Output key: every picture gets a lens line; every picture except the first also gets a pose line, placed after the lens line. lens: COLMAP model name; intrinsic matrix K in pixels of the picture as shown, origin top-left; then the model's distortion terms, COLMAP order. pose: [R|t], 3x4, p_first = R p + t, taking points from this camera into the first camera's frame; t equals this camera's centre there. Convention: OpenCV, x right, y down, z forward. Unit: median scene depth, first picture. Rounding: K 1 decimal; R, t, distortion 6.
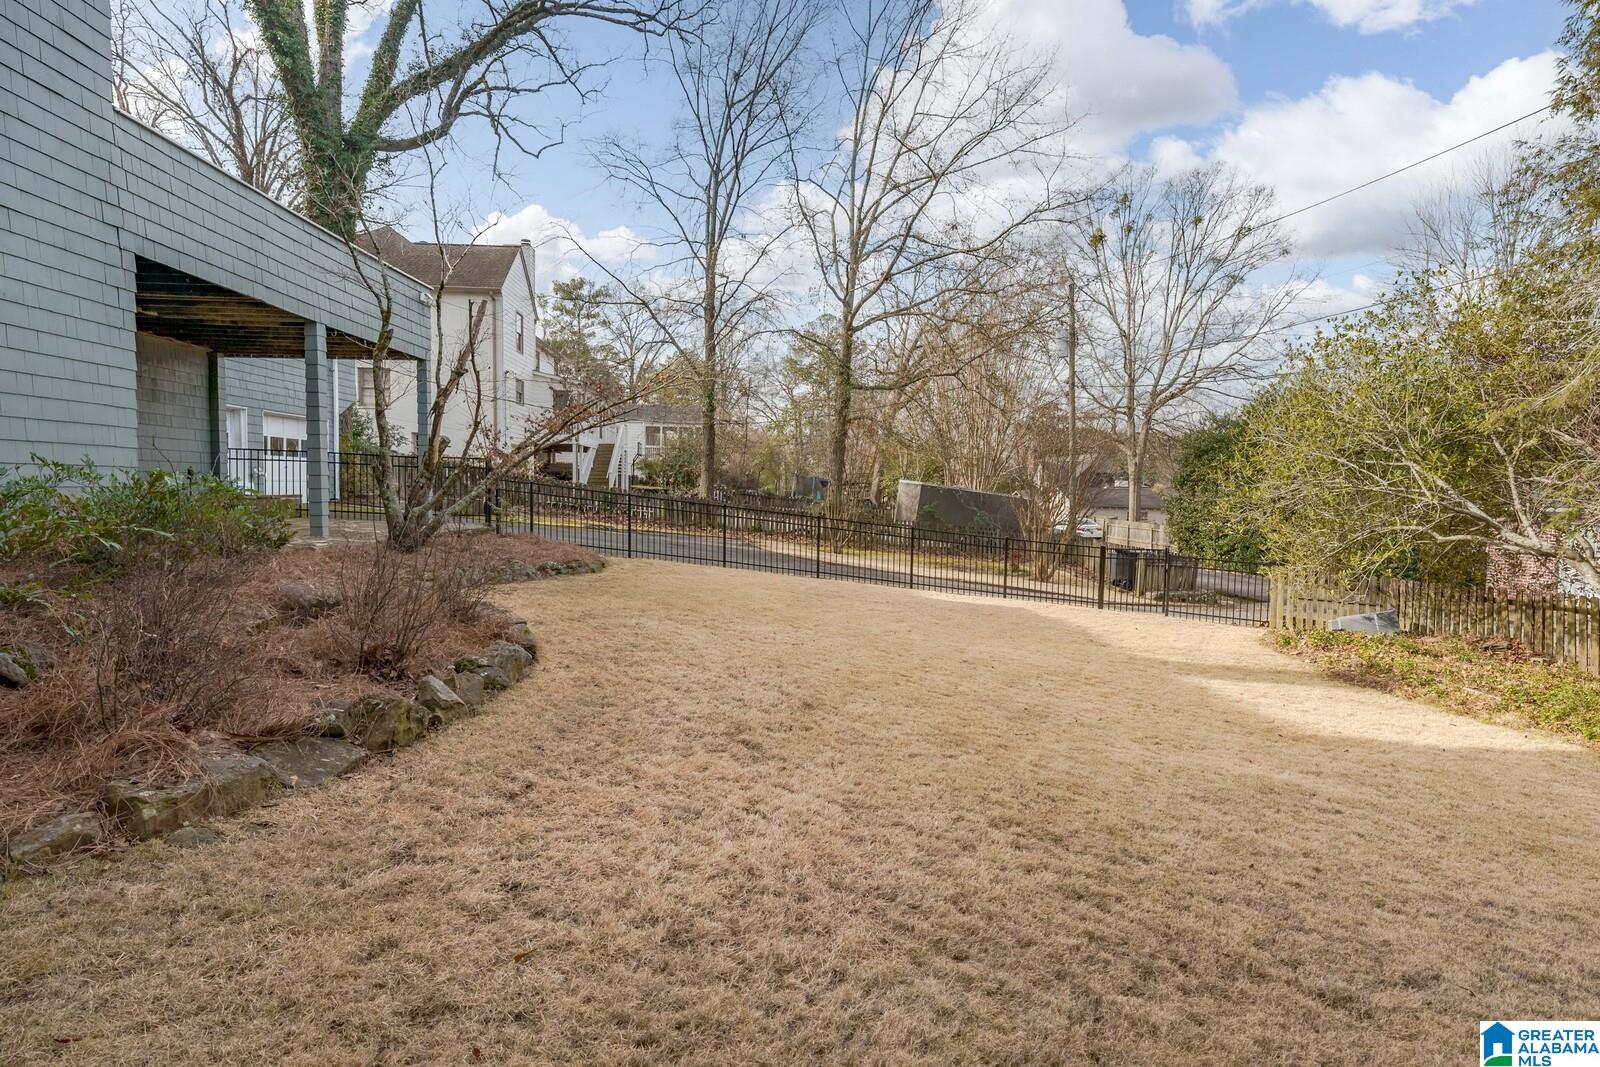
lens RADIAL K [[795.6, 0, 803.3], [0, 795.6, 520.9], [0, 0, 1]] dist [0.006516, -0.000328]
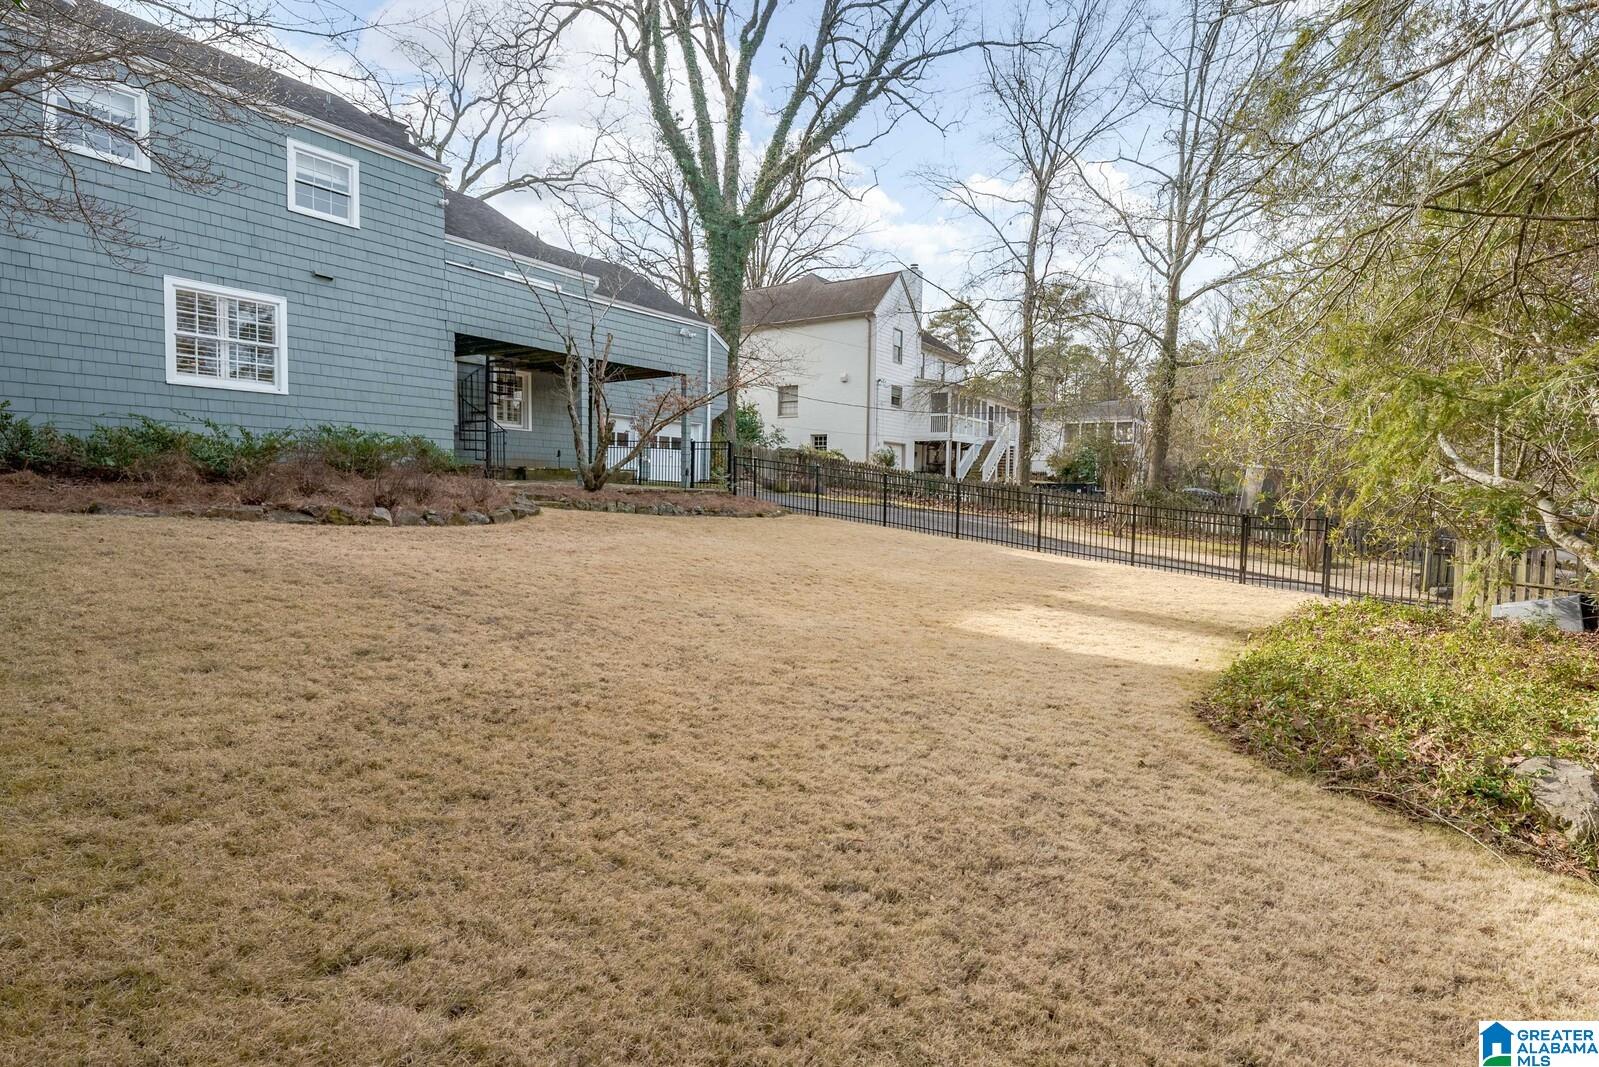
lens RADIAL K [[795.1, 0, 810.4], [0, 795.1, 532.8], [0, 0, 1]] dist [0.006516, -0.000328]
pose [[0.807177, 0.031617, -0.589462, 0.430824], [-0.029293, 0.999480, 0.013498, 0.045793], [0.589582, 0.006372, 0.807683, -0.031971]]
